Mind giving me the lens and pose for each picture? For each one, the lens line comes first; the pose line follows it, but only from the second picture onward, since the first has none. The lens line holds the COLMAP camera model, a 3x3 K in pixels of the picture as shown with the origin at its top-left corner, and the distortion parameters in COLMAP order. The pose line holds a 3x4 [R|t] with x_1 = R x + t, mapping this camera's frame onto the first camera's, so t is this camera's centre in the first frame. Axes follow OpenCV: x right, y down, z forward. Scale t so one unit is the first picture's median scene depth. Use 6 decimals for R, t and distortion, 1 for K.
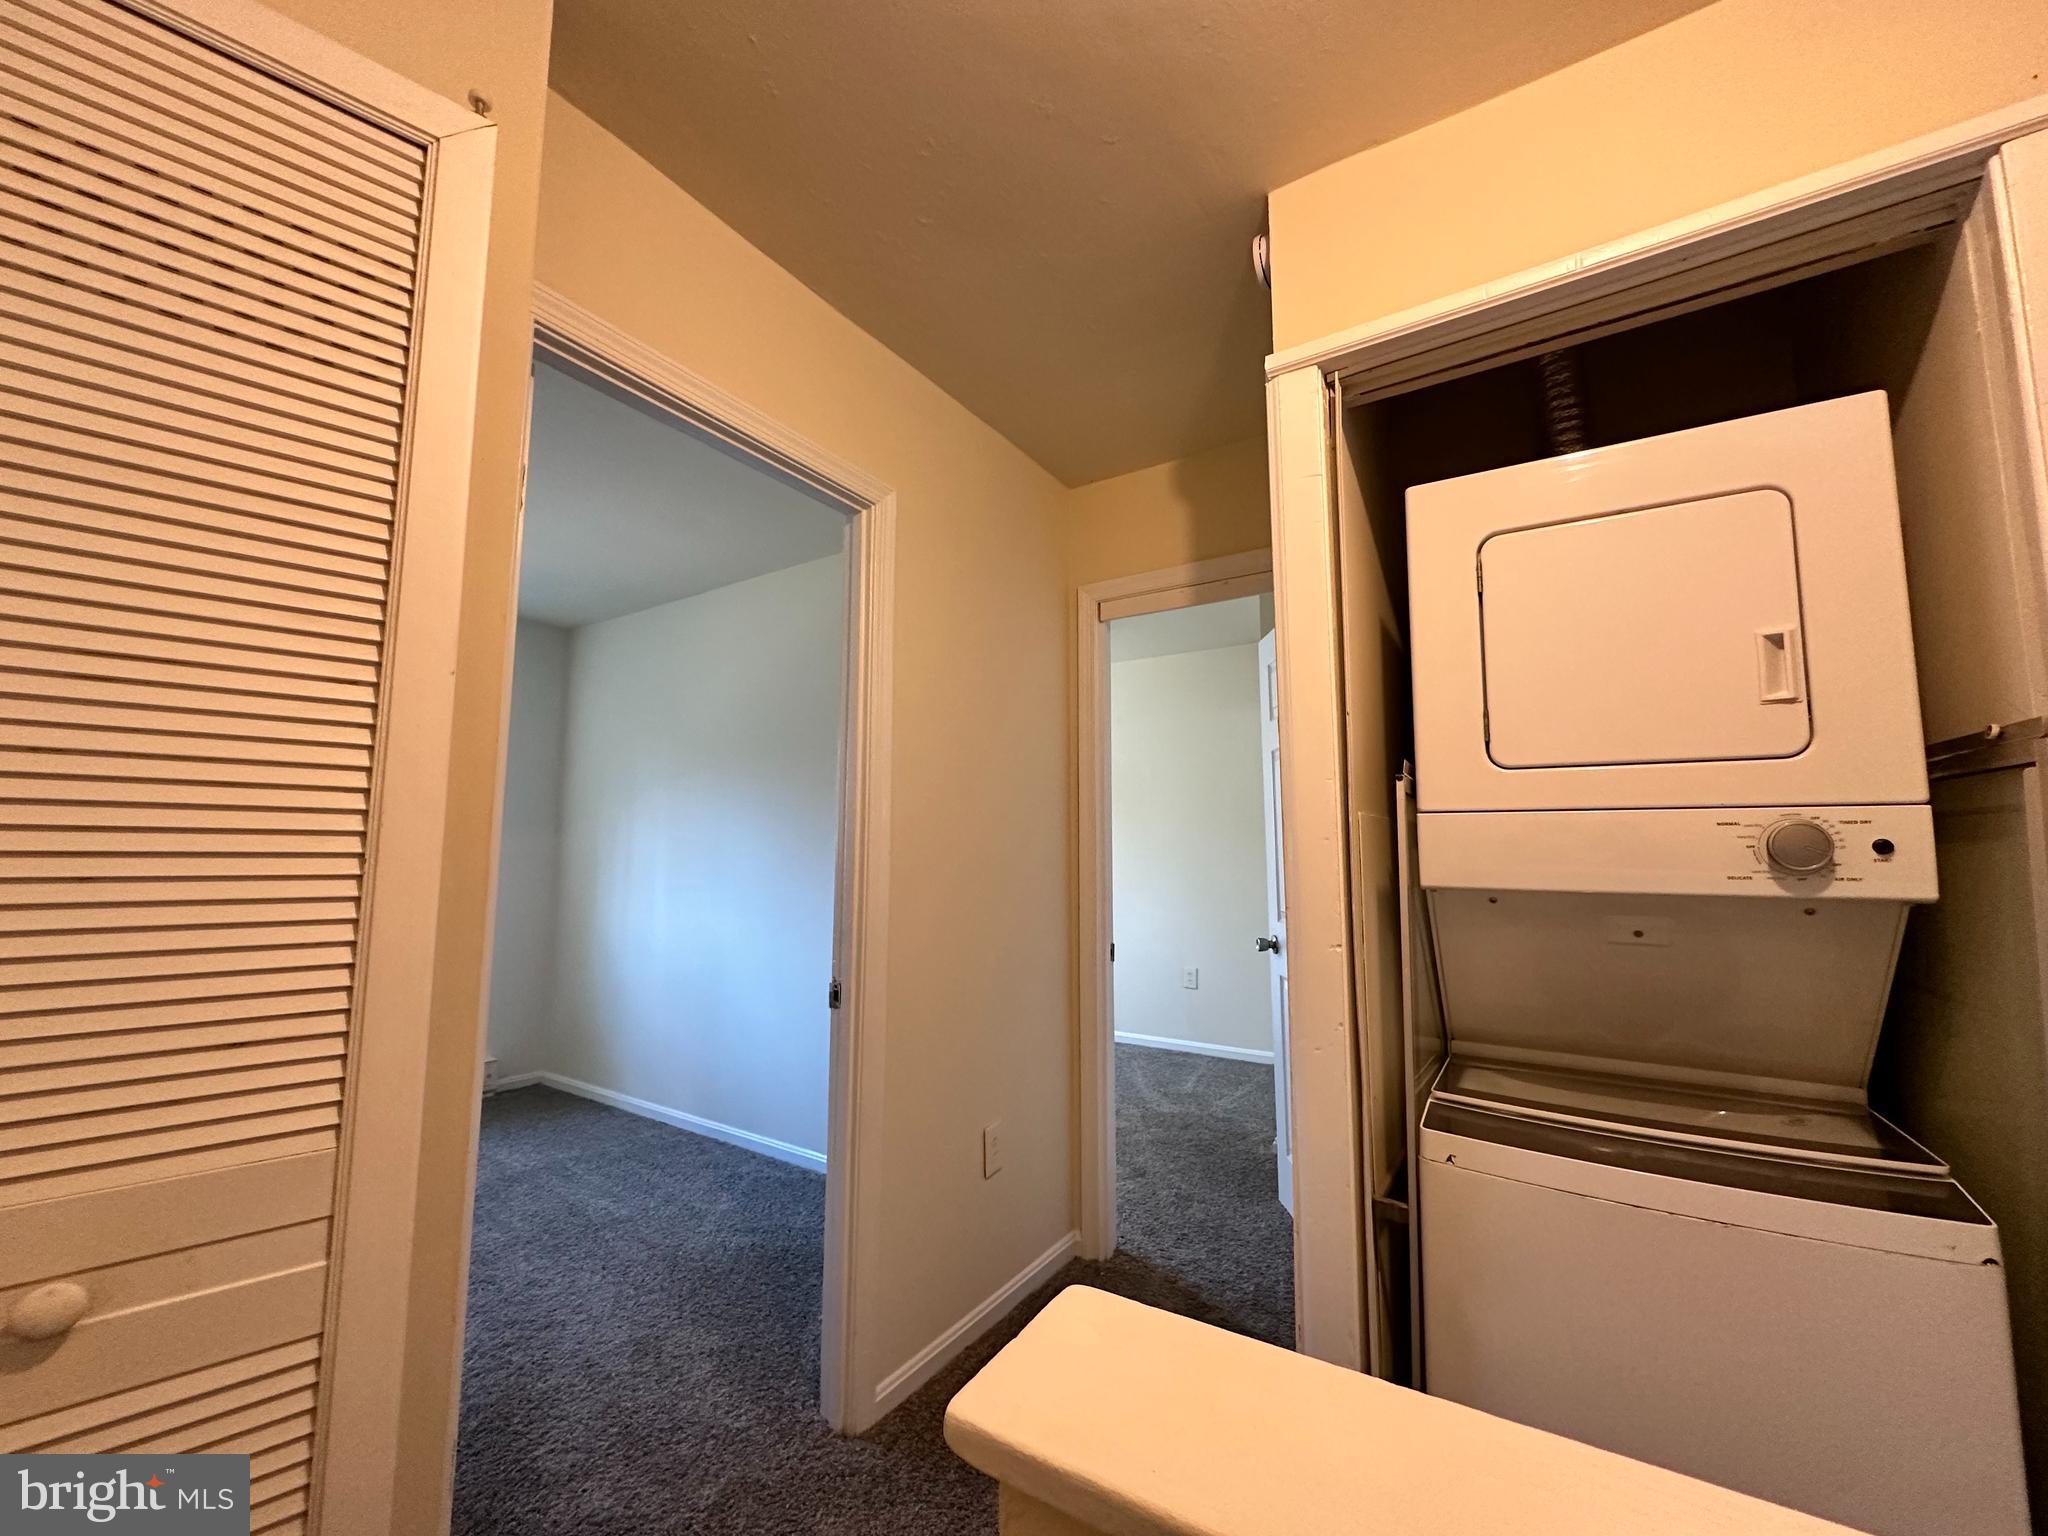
lens RADIAL K [[815.5, 0, 1022.7], [0, 815.5, 768.2], [0, 0, 1]] dist [-0.003735, 0.000765]
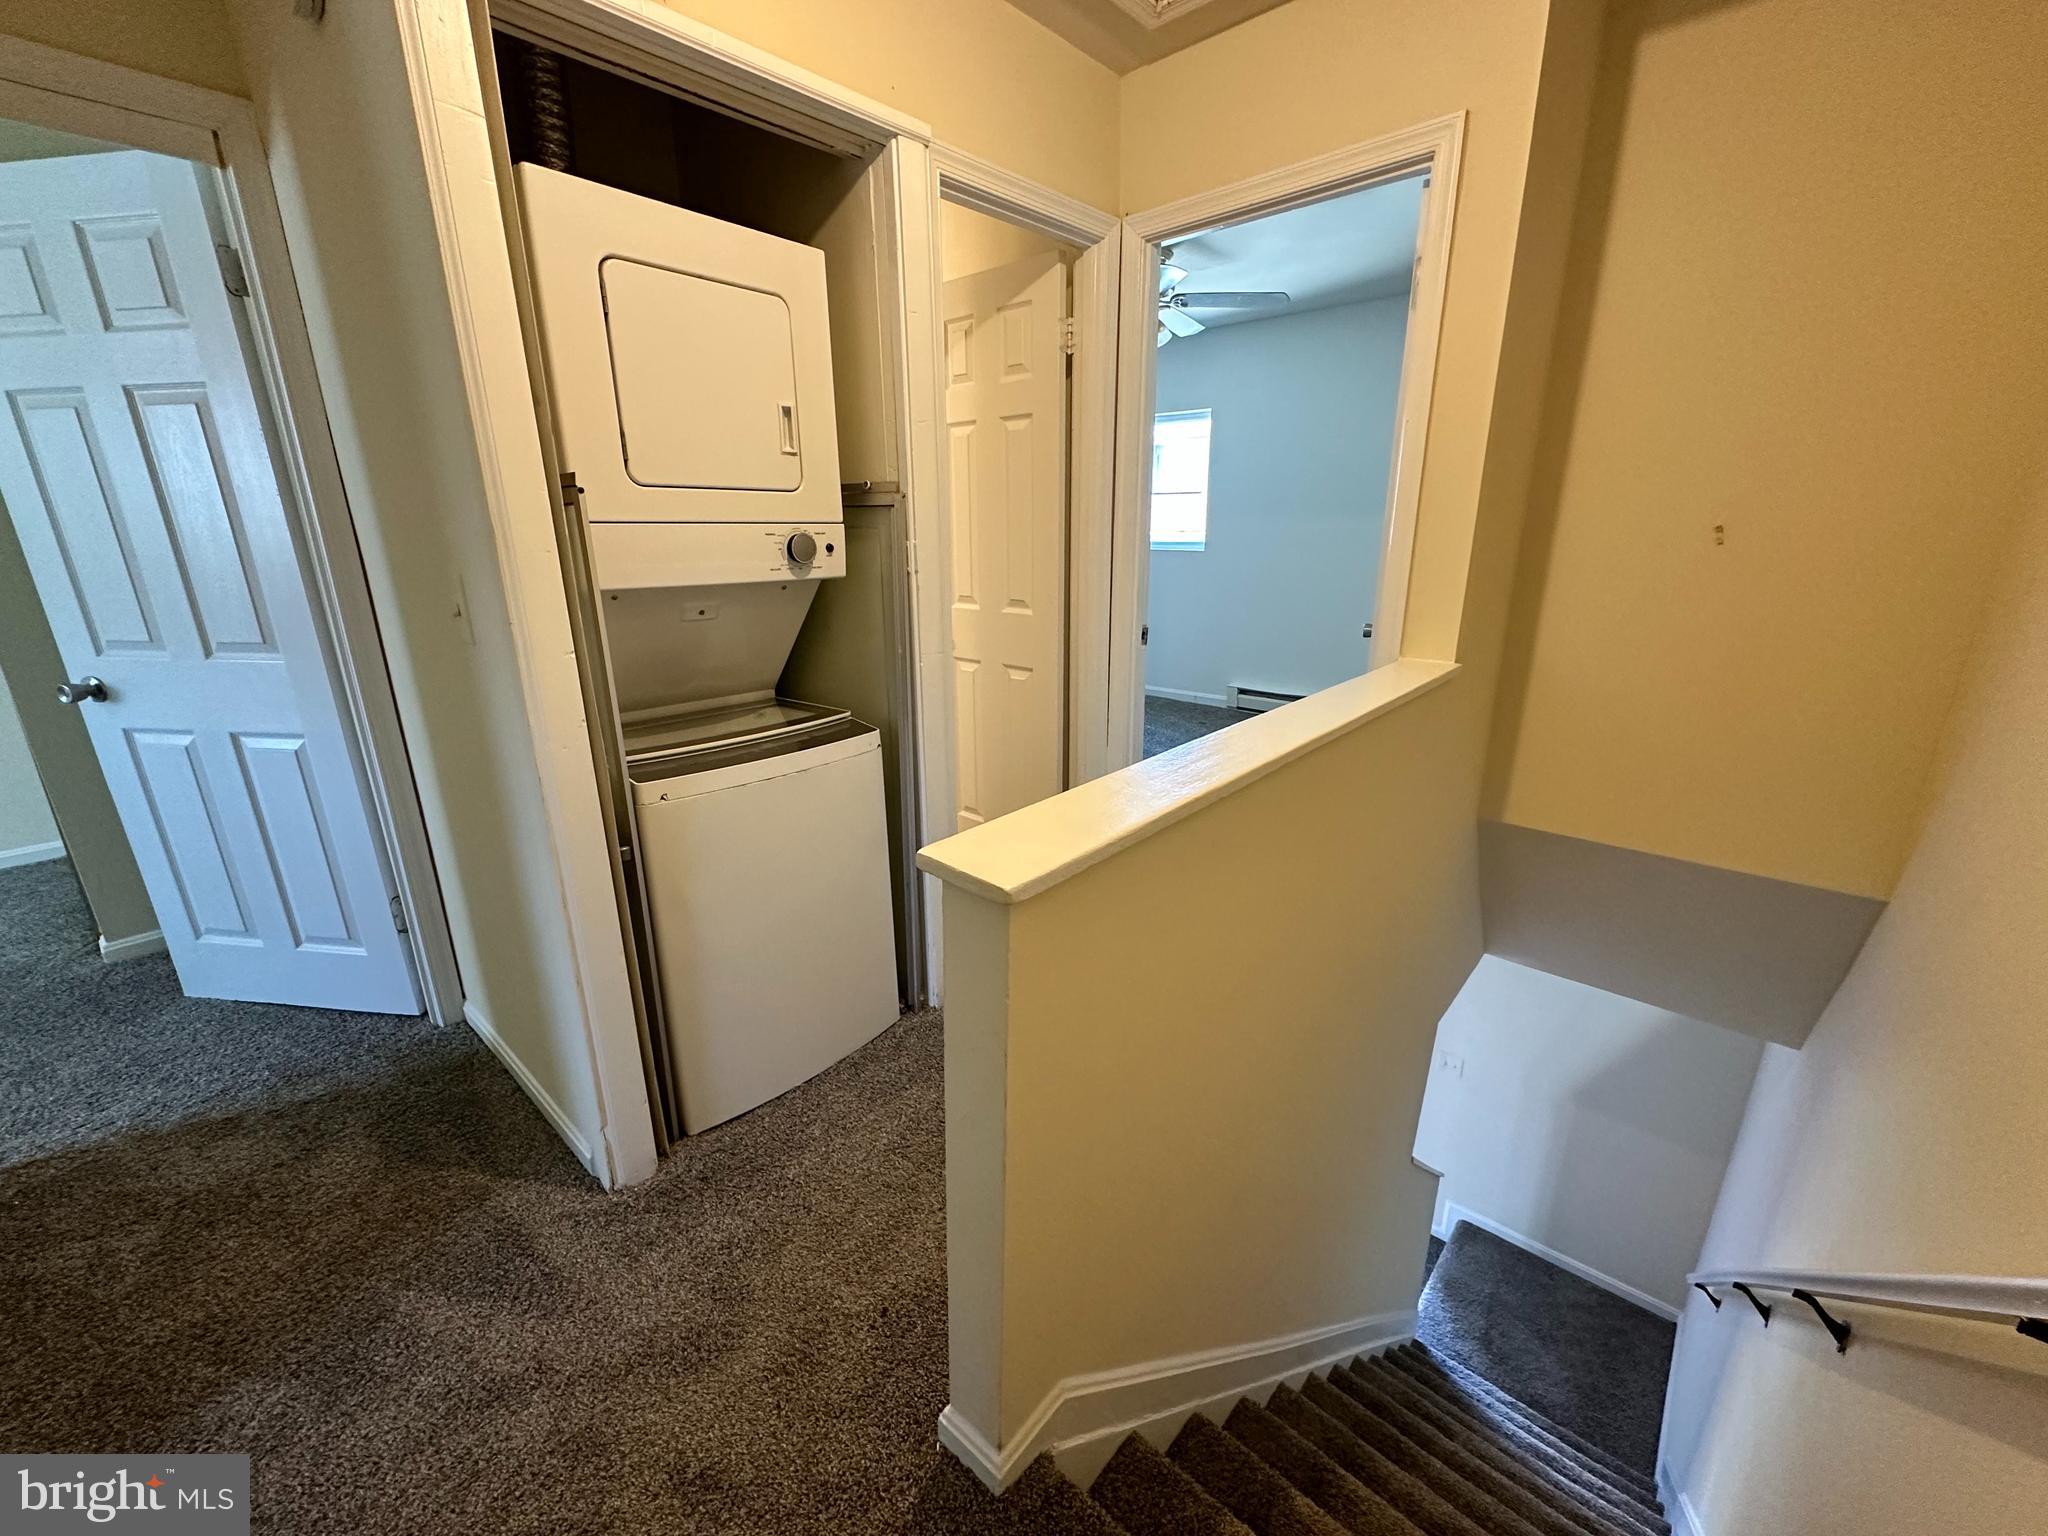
lens RADIAL K [[815.5, 0, 1030.6], [0, 815.5, 770.7], [0, 0, 1]] dist [-0.003735, 0.000765]
pose [[0.141437, -0.289021, 0.946817, -0.574982], [-0.094767, 0.948086, 0.303565, -0.019650], [-0.985401, -0.132662, 0.106705, 0.248378]]
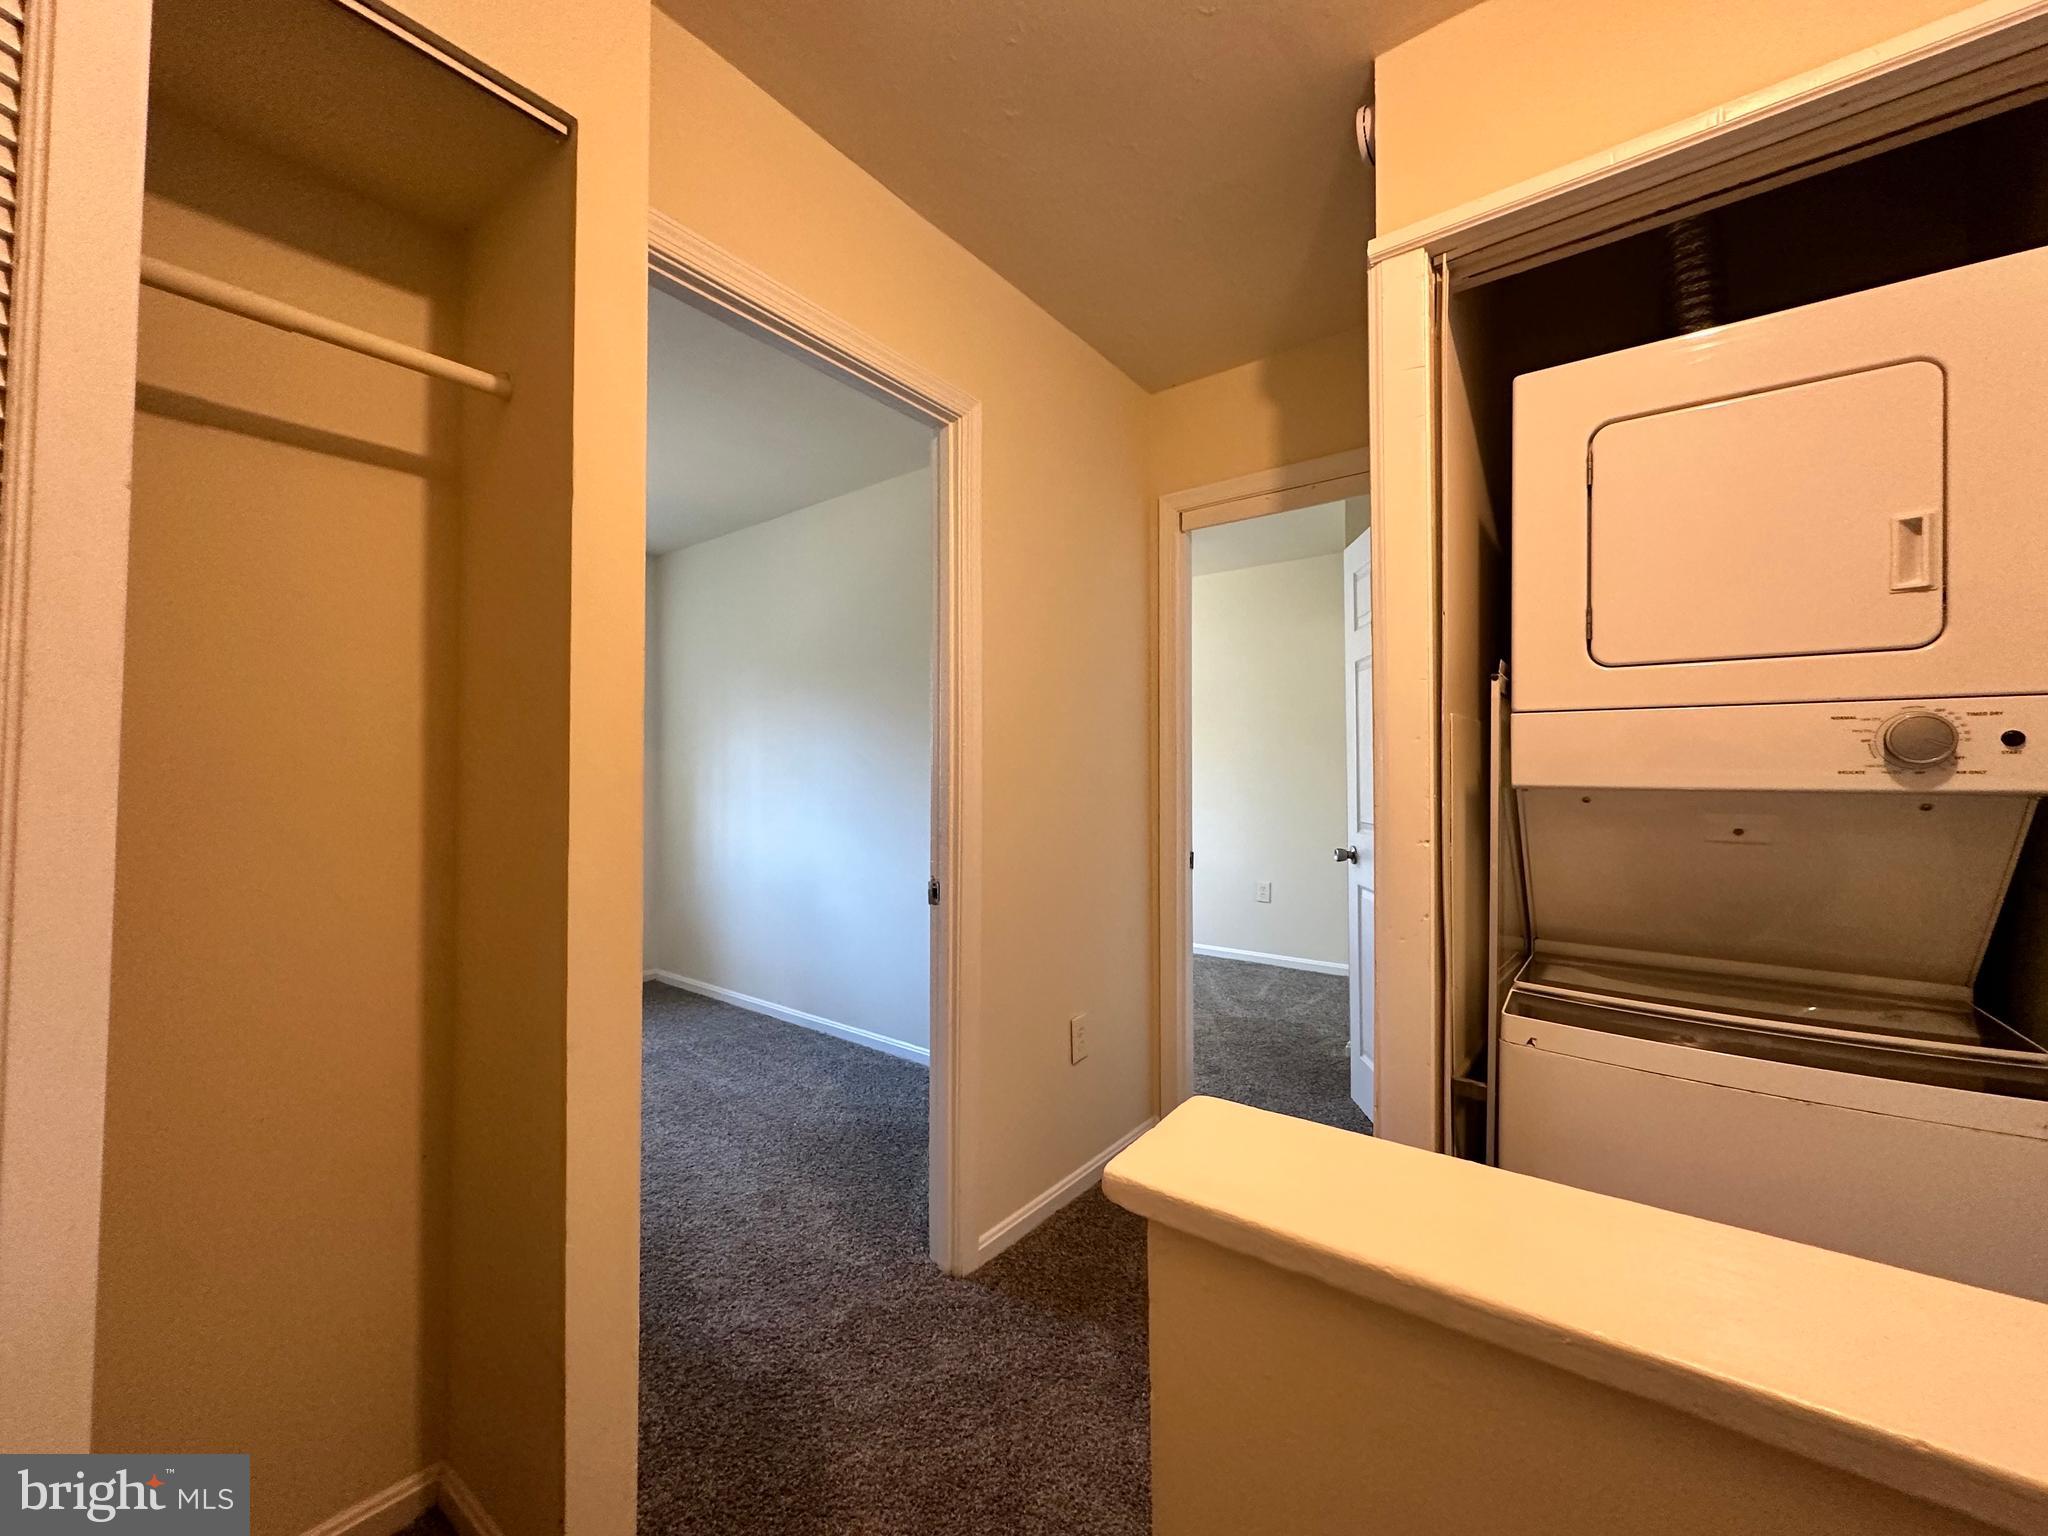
lens RADIAL K [[815.5, 0, 1021.8], [0, 815.5, 768.5], [0, 0, 1]] dist [-0.003735, 0.000765]
pose [[0.996556, -0.003560, -0.082848, -0.035214], [0.011390, 0.995485, 0.094229, 0.022070], [0.082139, -0.094848, 0.992097, -0.052903]]
